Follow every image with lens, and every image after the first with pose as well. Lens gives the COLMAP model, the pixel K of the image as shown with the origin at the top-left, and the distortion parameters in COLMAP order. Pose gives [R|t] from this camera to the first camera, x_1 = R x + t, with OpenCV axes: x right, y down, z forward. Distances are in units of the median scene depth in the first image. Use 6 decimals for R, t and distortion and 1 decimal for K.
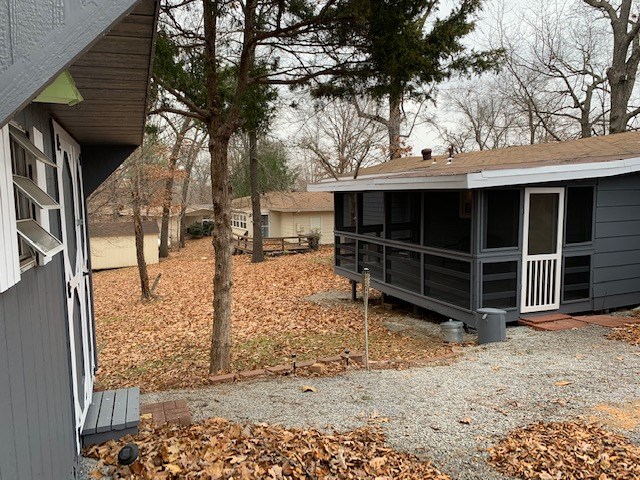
lens RADIAL K [[486.0, 0, 317.7], [0, 486.0, 236.6], [0, 0, 1]] dist [0.036696, -0.035624]
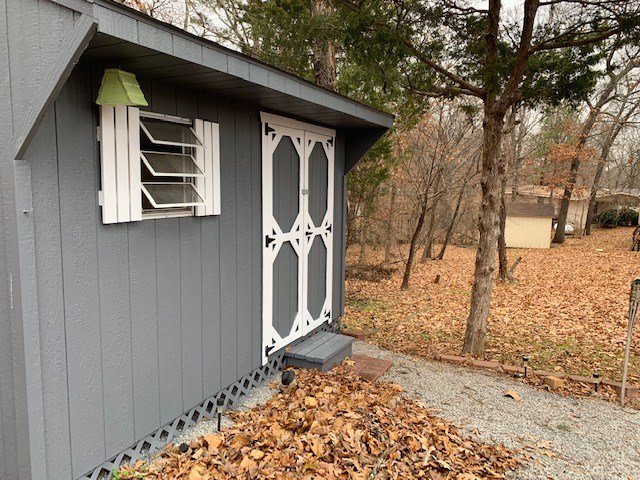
lens RADIAL K [[486.0, 0, 314.9], [0, 486.0, 241.3], [0, 0, 1]] dist [0.036696, -0.035624]
pose [[0.696428, 0.131807, -0.705418, 0.225021], [-0.096103, 0.991263, 0.090339, -0.009343], [0.711163, 0.004878, 0.703010, 0.077682]]
